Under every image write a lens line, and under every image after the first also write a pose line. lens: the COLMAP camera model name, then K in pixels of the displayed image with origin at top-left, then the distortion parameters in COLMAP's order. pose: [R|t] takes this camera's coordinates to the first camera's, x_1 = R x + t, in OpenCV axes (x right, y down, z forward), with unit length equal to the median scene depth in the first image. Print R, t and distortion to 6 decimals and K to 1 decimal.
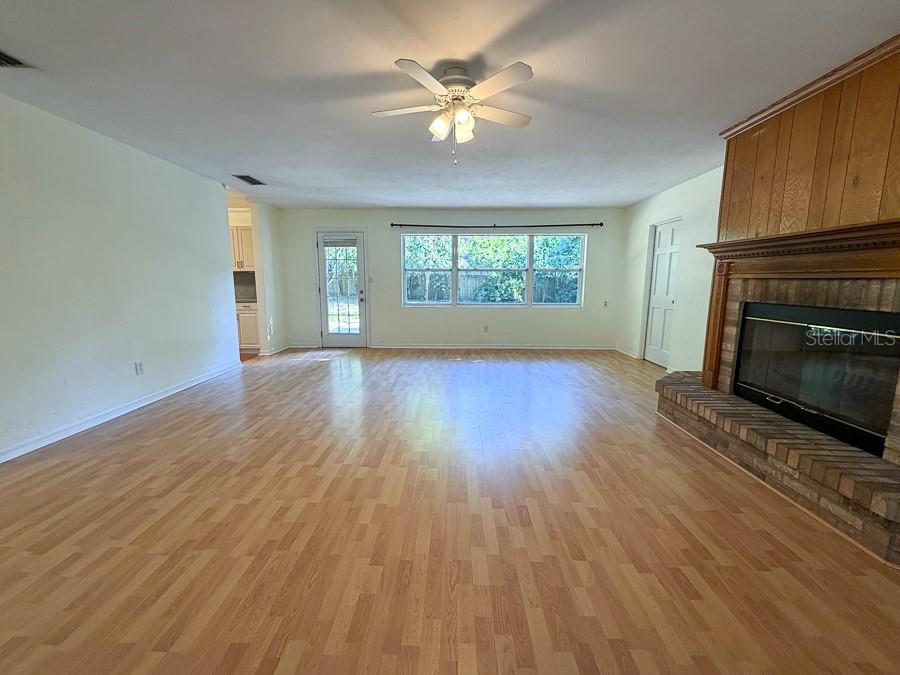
lens RADIAL K [[368.6, 0, 449.7], [0, 368.6, 335.3], [0, 0, 1]] dist [-0.001433, 0.000118]
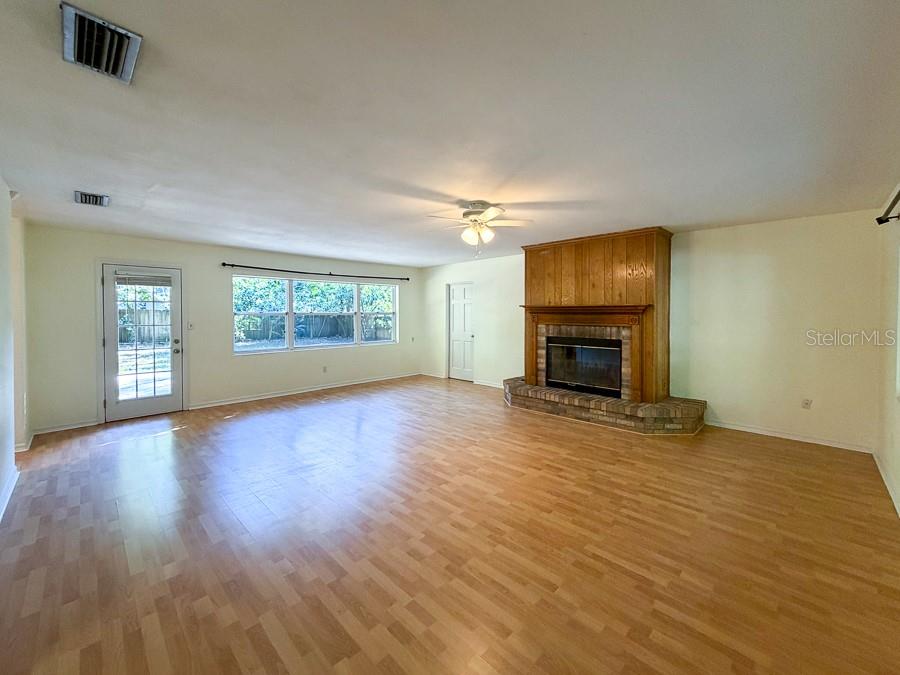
lens RADIAL K [[363.1, 0, 453.2], [0, 363.1, 317.8], [0, 0, 1]] dist [0.000211, 0.000137]
pose [[0.687336, -0.012461, 0.726233, -0.891135], [0.110100, 0.990087, -0.087215, -0.074459], [-0.717947, 0.139904, 0.681894, 0.048268]]
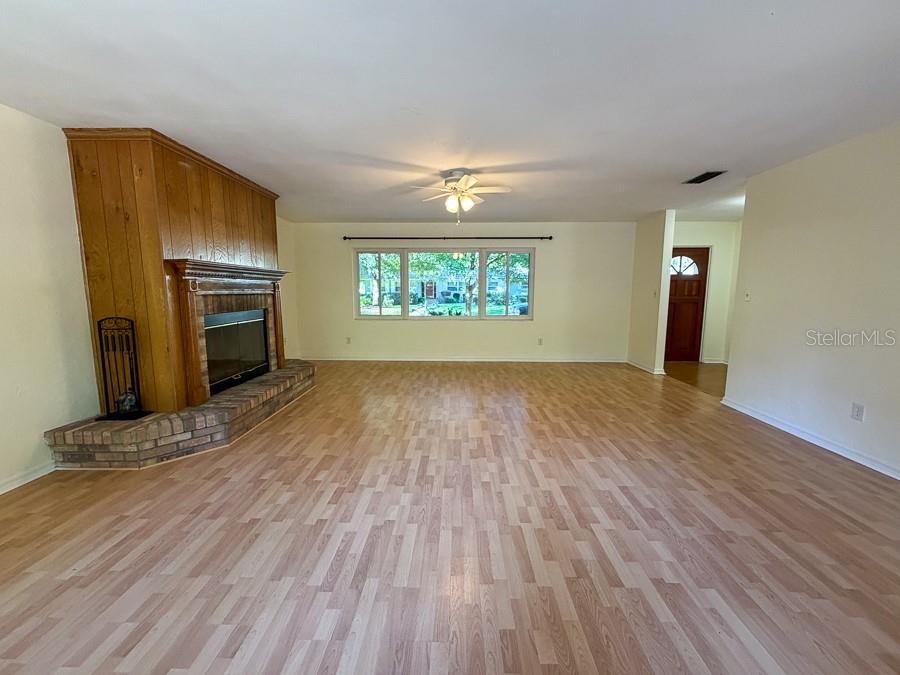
lens RADIAL K [[368.6, 0, 449.7], [0, 368.6, 335.3], [0, 0, 1]] dist [-0.001433, 0.000118]
pose [[-0.999967, -0.004808, 0.006539, 0.028351], [-0.002856, 0.962558, 0.271060, -0.336593], [-0.007597, 0.271032, -0.962540, 2.074384]]
